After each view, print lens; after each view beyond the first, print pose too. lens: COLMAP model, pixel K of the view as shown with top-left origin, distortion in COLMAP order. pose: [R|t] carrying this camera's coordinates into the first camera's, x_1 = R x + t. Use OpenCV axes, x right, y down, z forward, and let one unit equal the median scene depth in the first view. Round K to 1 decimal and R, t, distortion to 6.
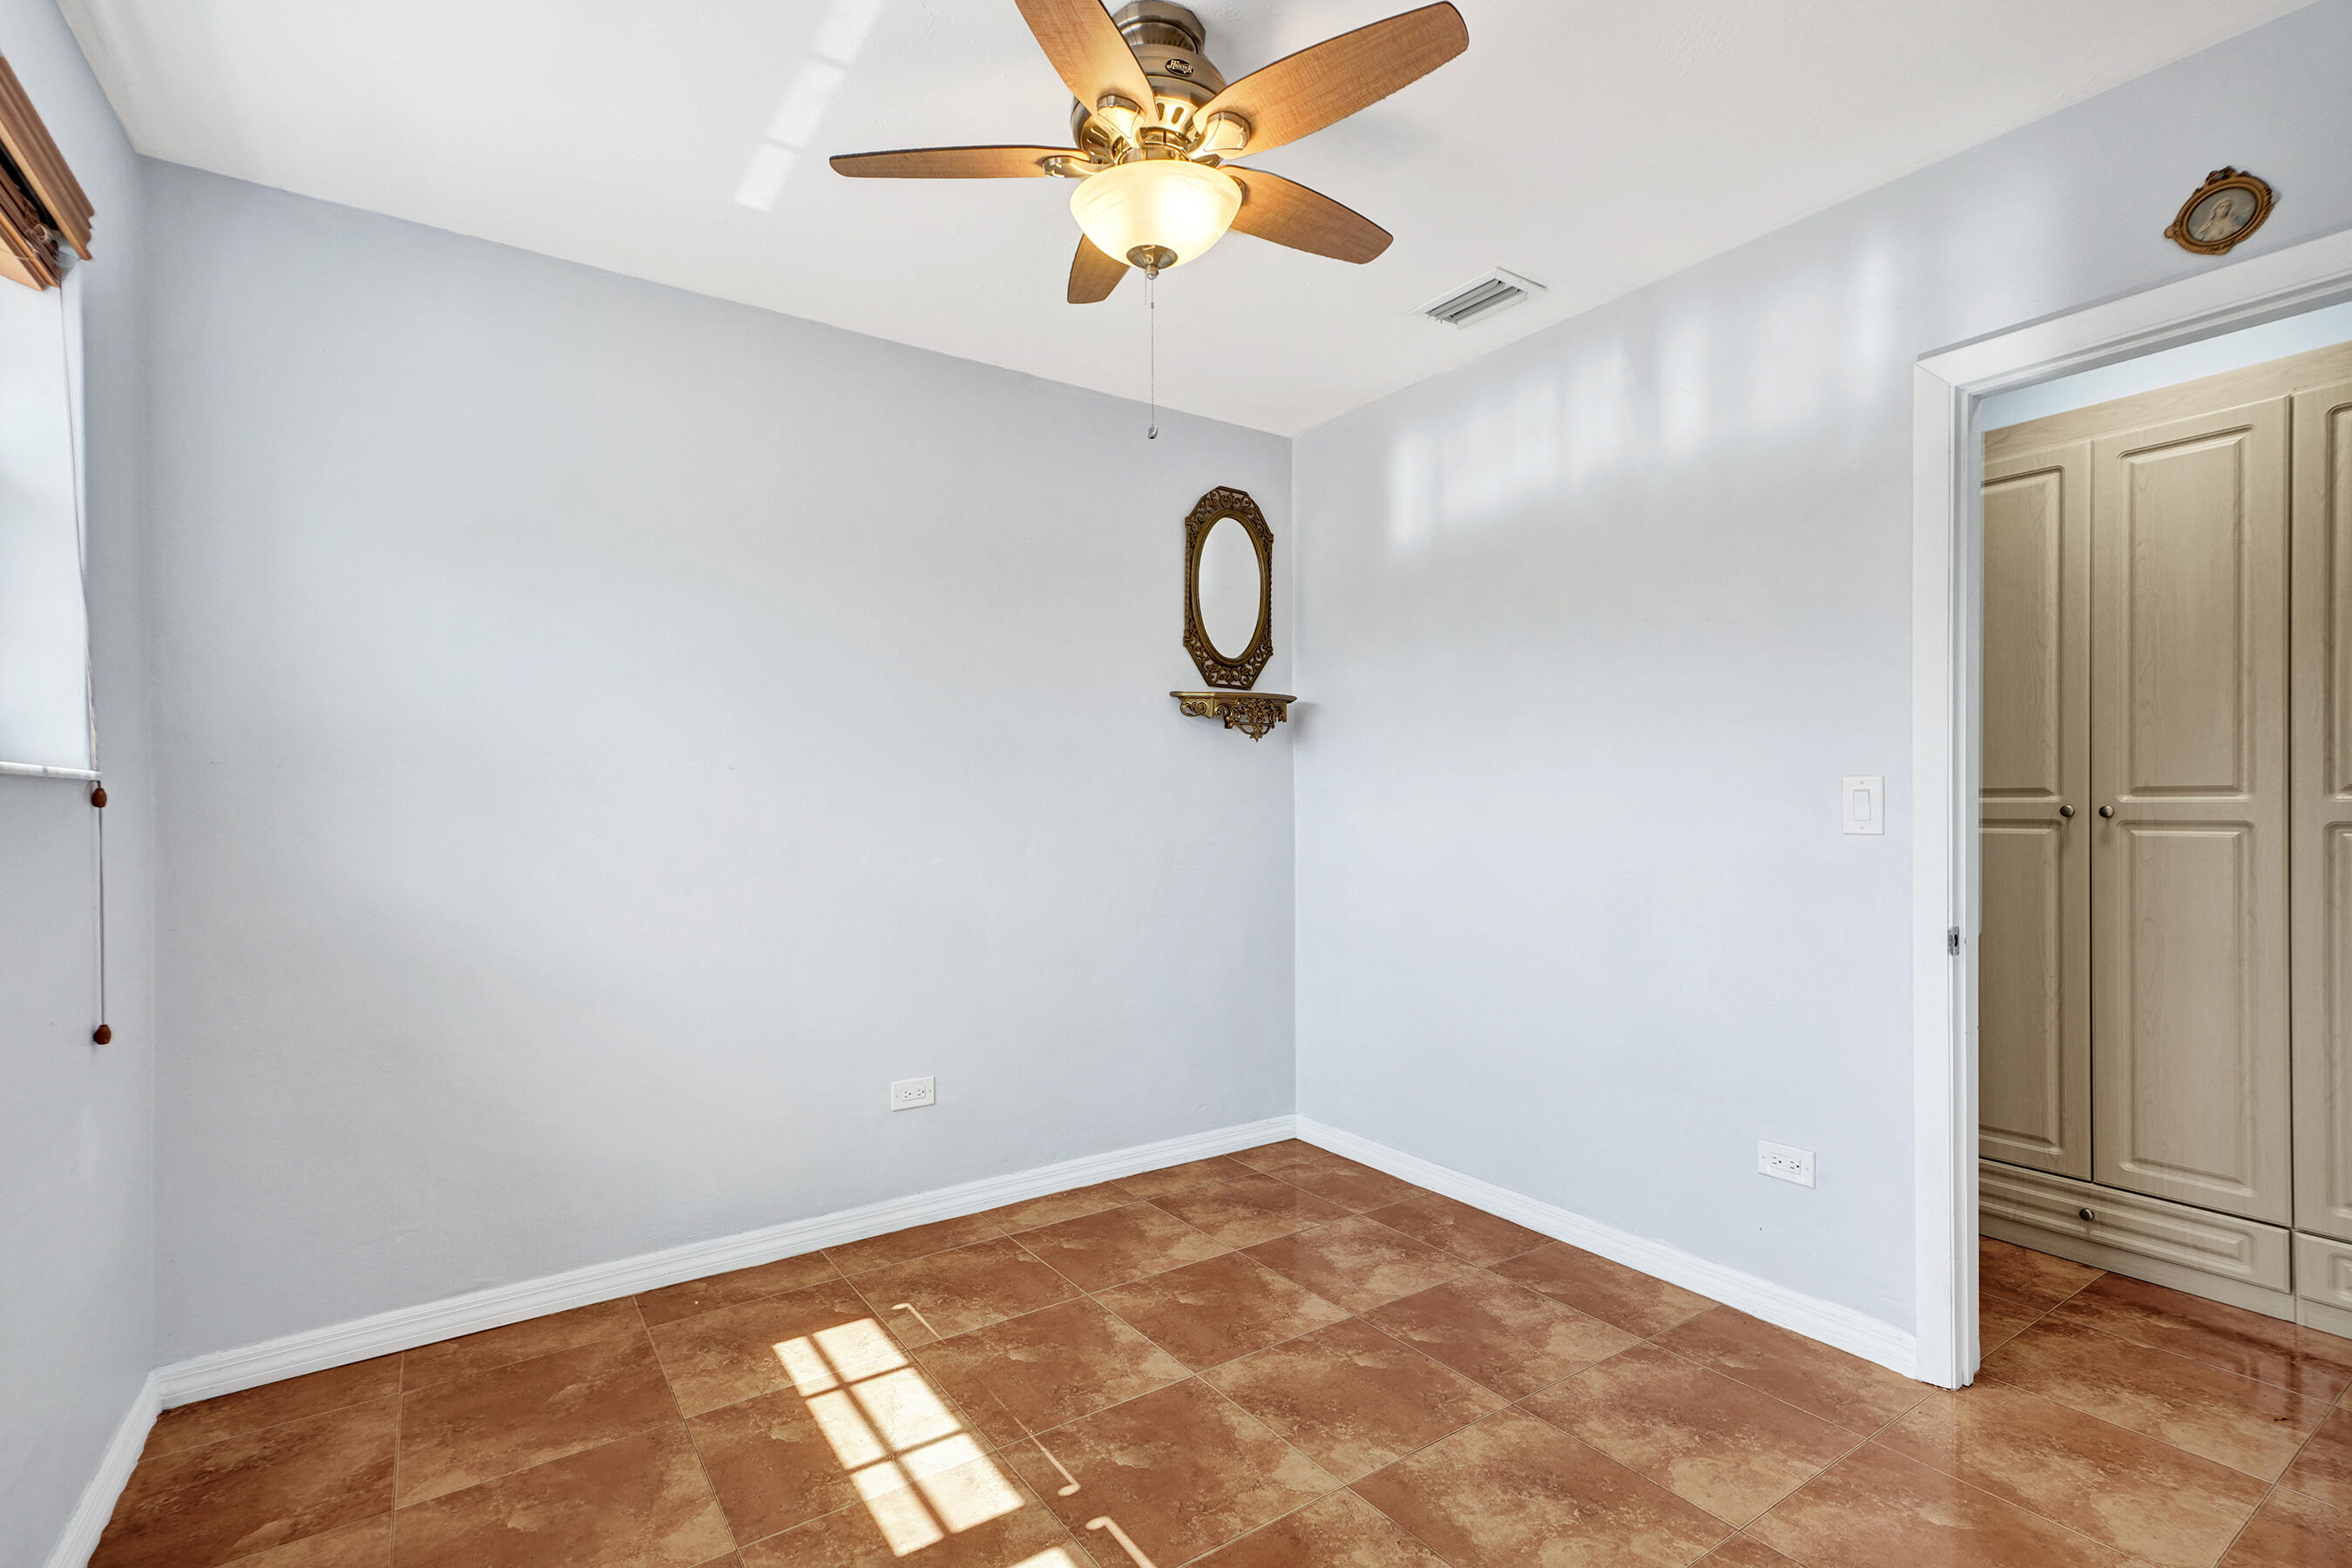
lens RADIAL K [[1073.6, 0, 1173.4], [0, 1073.6, 803.9], [0, 0, 1]] dist [-0.003296, 0.006385]
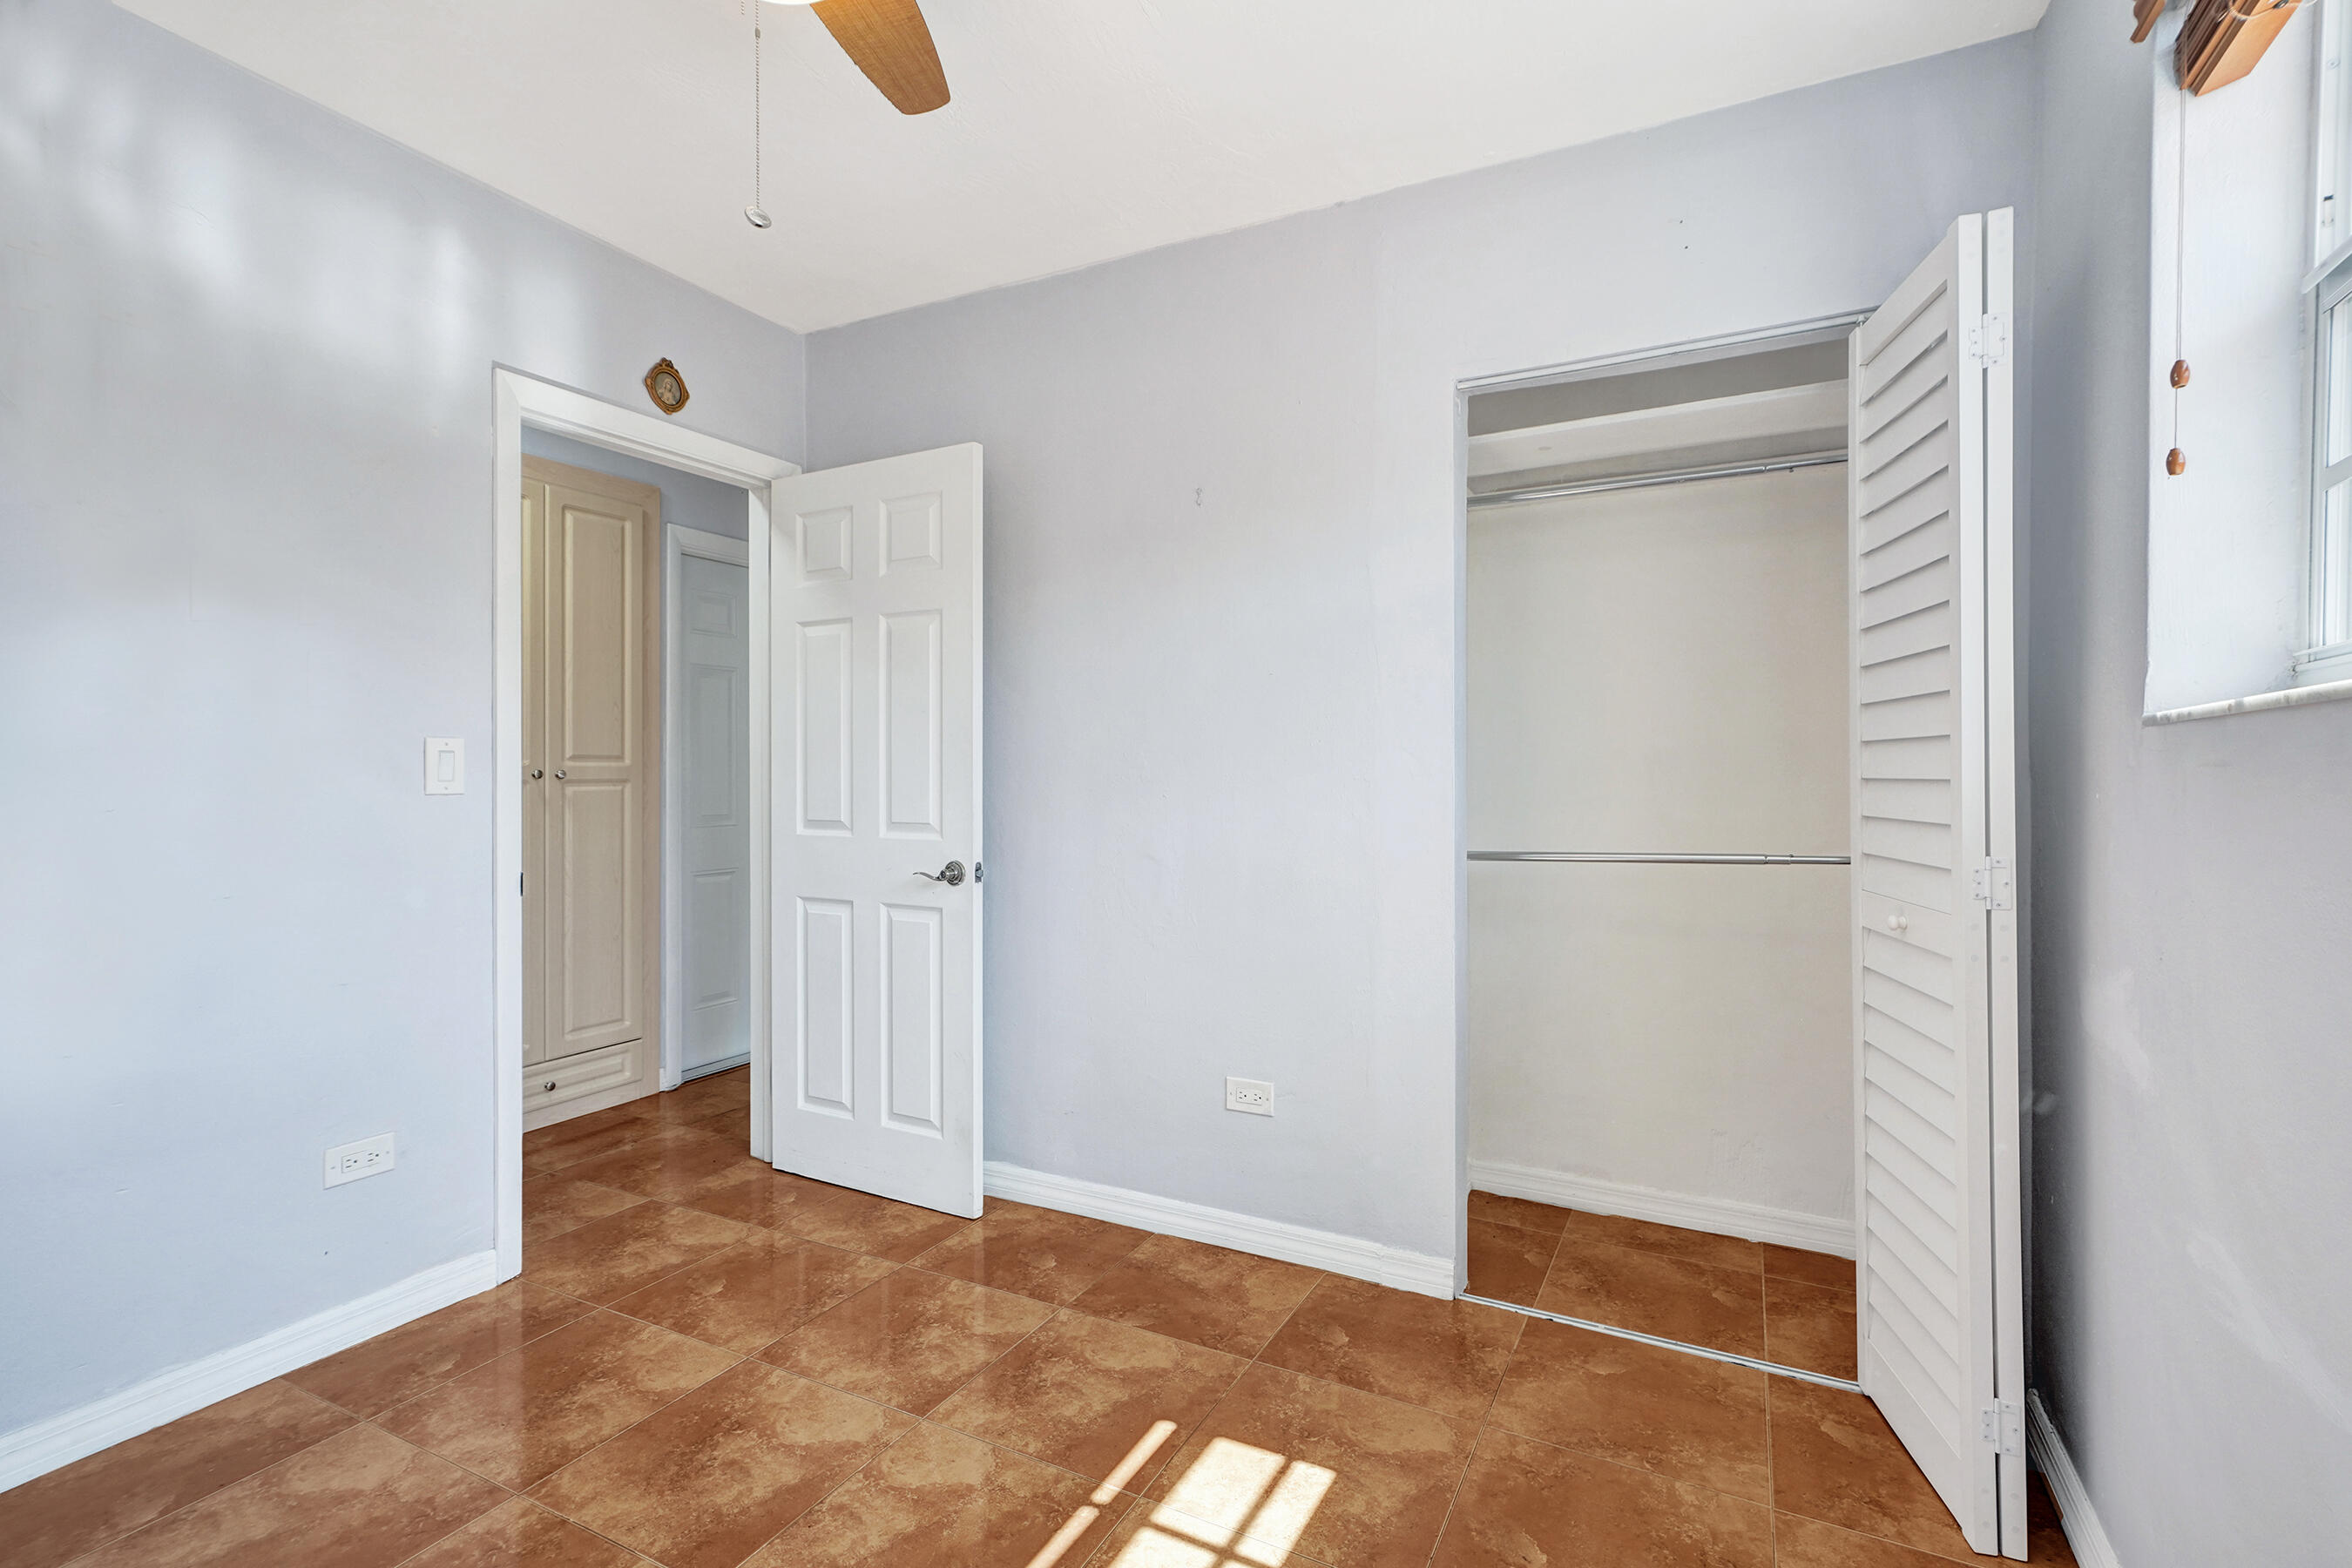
lens RADIAL K [[1073.6, 0, 1183.0], [0, 1073.6, 772.0], [0, 0, 1]] dist [-0.003296, 0.006385]
pose [[-0.471201, 0.006918, 0.881999, -0.580129], [0.005784, 0.999972, -0.004754, 0.014939], [-0.882007, 0.002862, -0.471228, 0.840494]]
